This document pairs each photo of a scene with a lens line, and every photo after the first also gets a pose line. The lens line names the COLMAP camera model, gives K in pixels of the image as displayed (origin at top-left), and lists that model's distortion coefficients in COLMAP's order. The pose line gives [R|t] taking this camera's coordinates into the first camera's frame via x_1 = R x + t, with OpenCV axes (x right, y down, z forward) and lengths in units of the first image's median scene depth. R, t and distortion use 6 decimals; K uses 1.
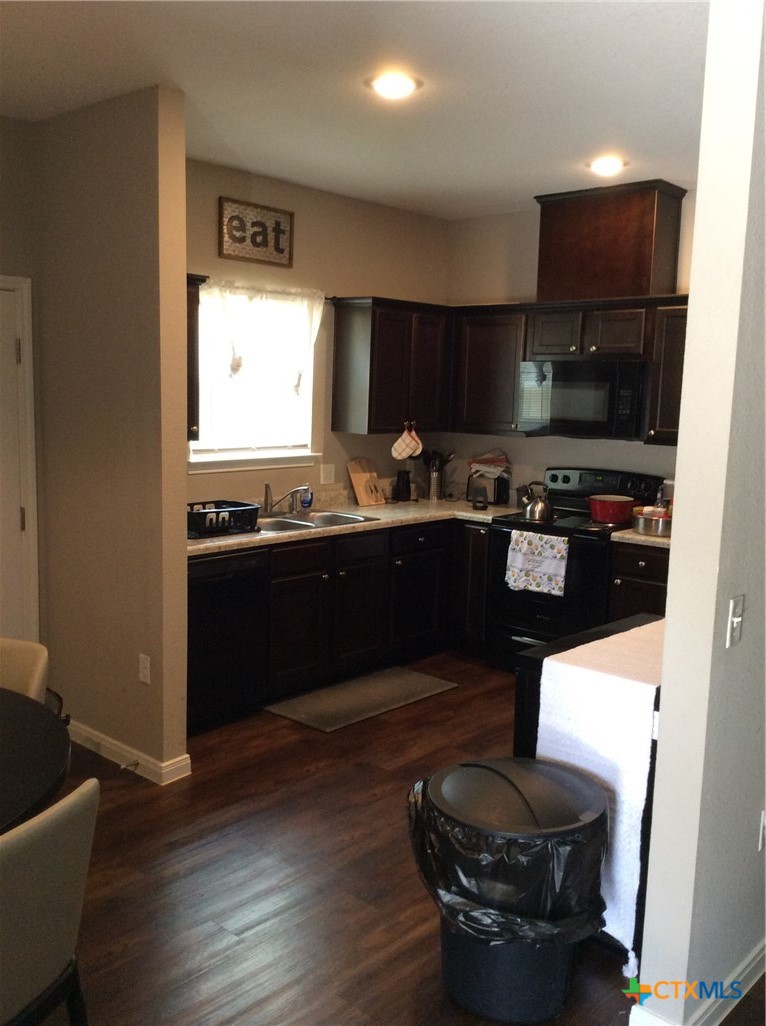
lens RADIAL K [[926.1, 0, 378.4], [0, 926.1, 514.9], [0, 0, 1]] dist [0.125818, -0.244687]
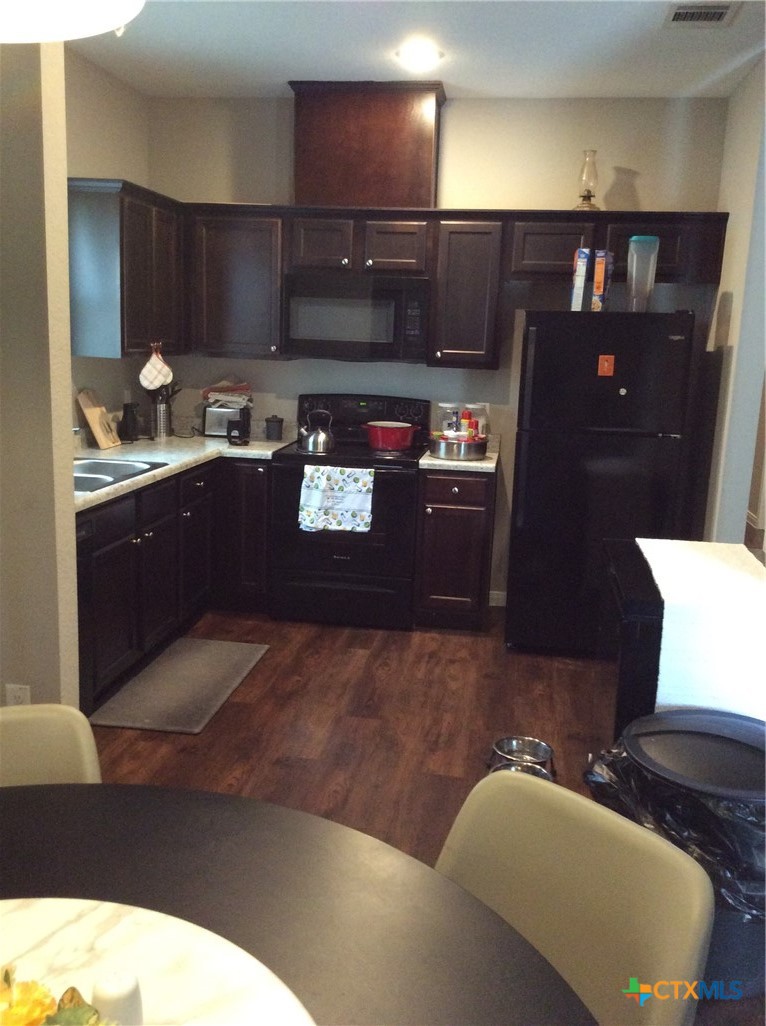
lens RADIAL K [[926.1, 0, 378.4], [0, 926.1, 514.9], [0, 0, 1]] dist [0.125818, -0.244687]
pose [[0.832196, -0.102675, 0.544893, -0.307383], [0.060829, 0.993680, 0.094338, -0.017365], [-0.551135, -0.045362, 0.833182, 0.225651]]
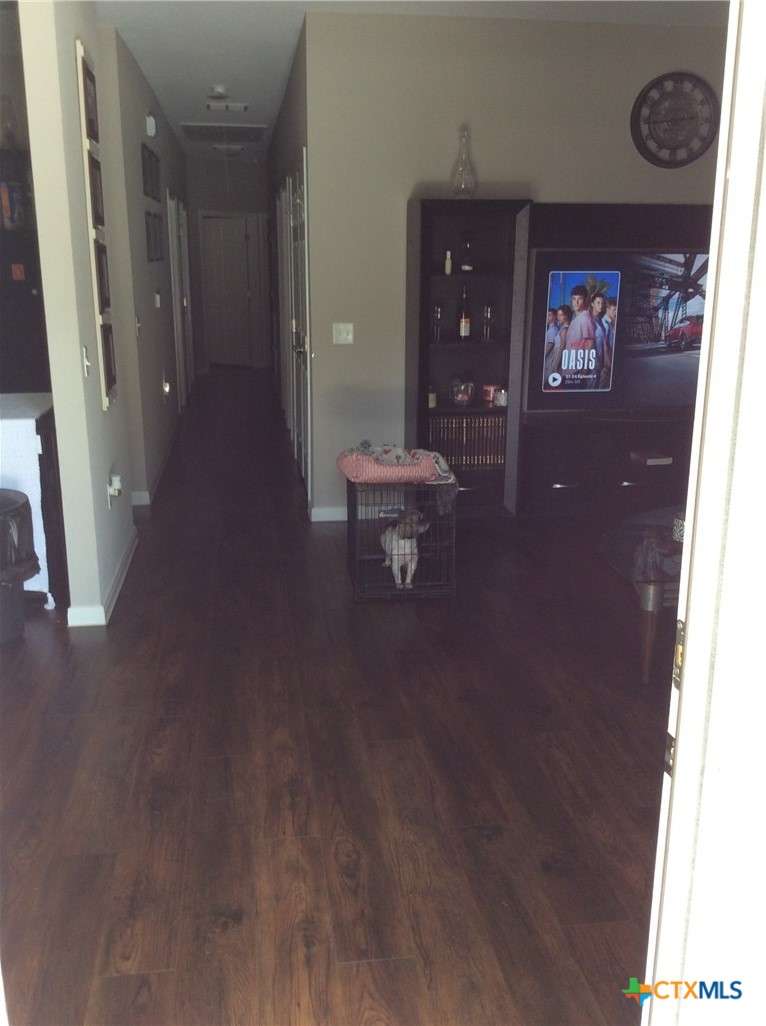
lens RADIAL K [[926.1, 0, 378.4], [0, 926.1, 514.9], [0, 0, 1]] dist [0.125818, -0.244687]
pose [[0.632432, -0.226715, 0.740695, -0.269463], [0.120860, 0.973380, 0.194741, 0.053344], [-0.765129, -0.033640, 0.642998, -0.220051]]
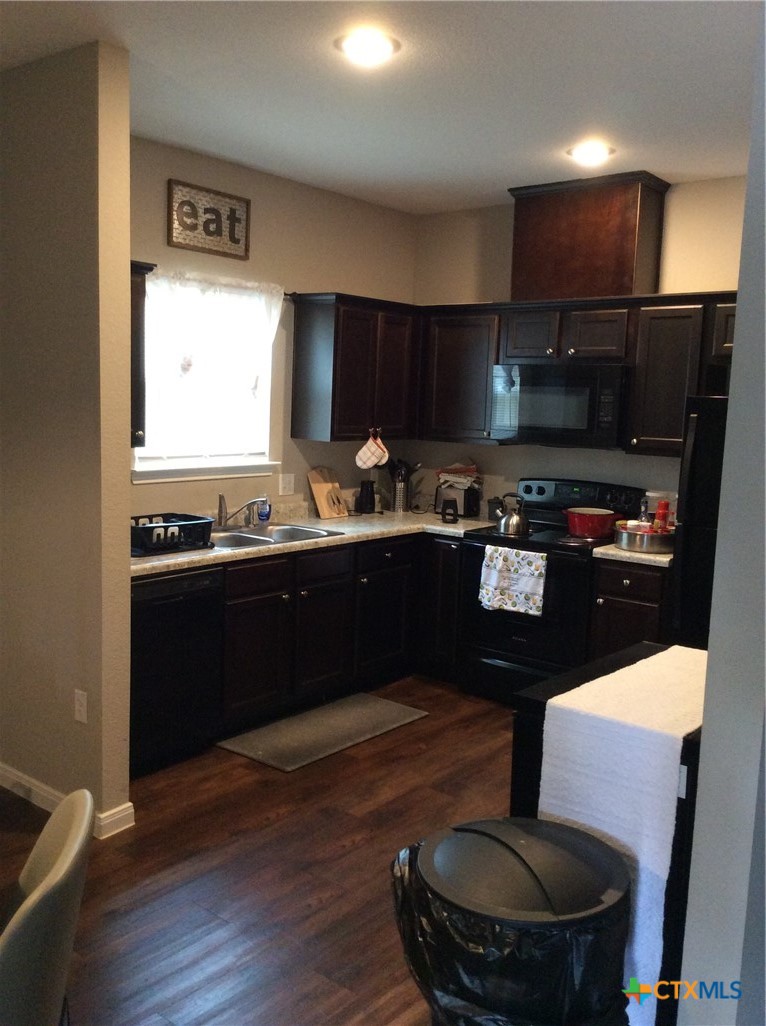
lens RADIAL K [[926.1, 0, 378.4], [0, 926.1, 514.9], [0, 0, 1]] dist [0.125818, -0.244687]
pose [[0.998593, 0.001012, 0.053024, -0.013955], [-0.000526, 0.999958, -0.009189, -0.005675], [-0.053031, 0.009148, 0.998551, 0.081106]]
